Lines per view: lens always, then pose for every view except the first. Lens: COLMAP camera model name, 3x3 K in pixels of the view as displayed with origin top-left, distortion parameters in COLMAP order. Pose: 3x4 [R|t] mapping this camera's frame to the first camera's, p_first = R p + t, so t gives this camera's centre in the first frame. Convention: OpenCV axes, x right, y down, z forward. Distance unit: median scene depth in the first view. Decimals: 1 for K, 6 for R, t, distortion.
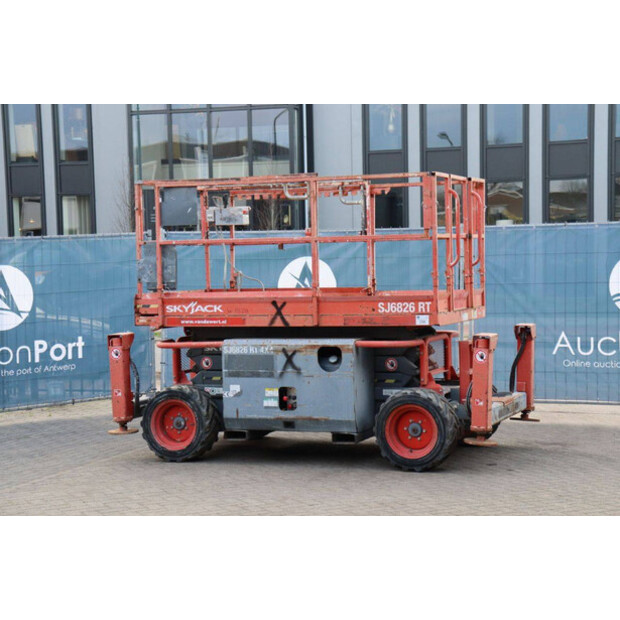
lens RADIAL K [[1401.8, 0, 309.3], [0, 1401.8, 310.4], [0, 0, 1]] dist [0.096132, 0.000000]
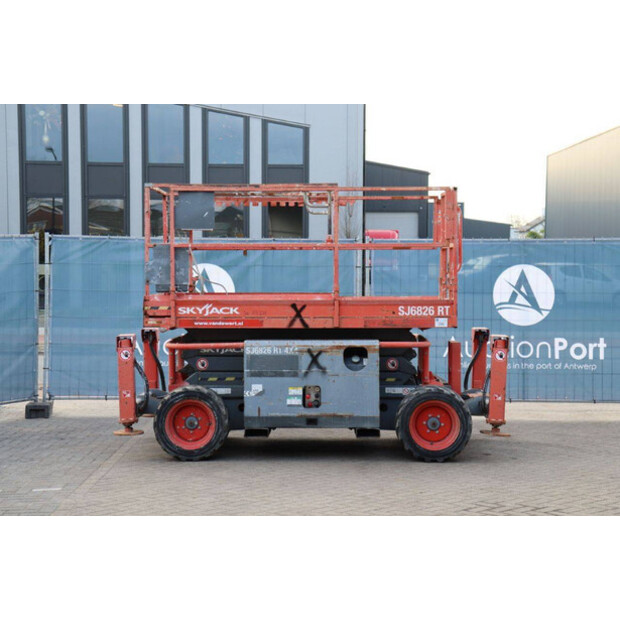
lens RADIAL K [[1282.3, 0, 309.6], [0, 1282.3, 310.1], [0, 0, 1]] dist [0.105869, 0.000000]
pose [[0.938944, 0.007788, 0.343981, -0.340326], [-0.005921, 0.999961, -0.006478, 0.004084], [-0.344019, 0.004046, 0.938954, 0.096475]]
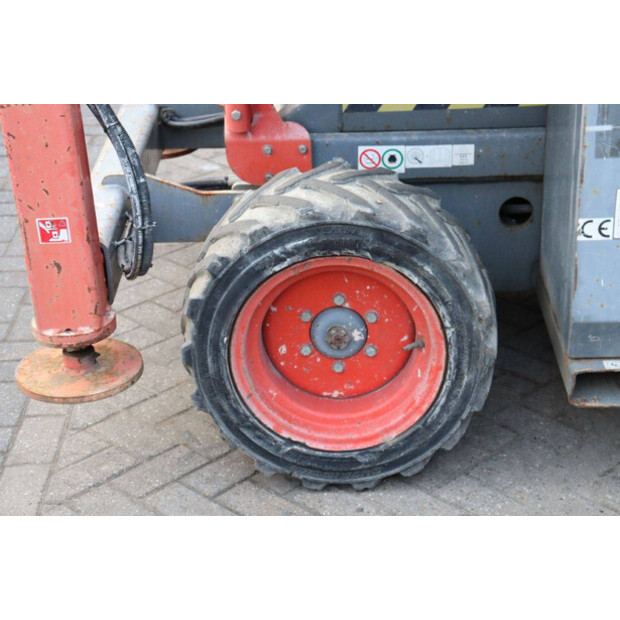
lens RADIAL K [[1280.8, 0, 311.7], [0, 1280.8, 310.5], [0, 0, 1]] dist [0.356445, 0.000000]
pose [[0.946597, -0.147512, 0.286696, -0.164490], [0.023243, 0.918108, 0.395647, -0.012870], [-0.321581, -0.367855, 0.872507, 0.822071]]
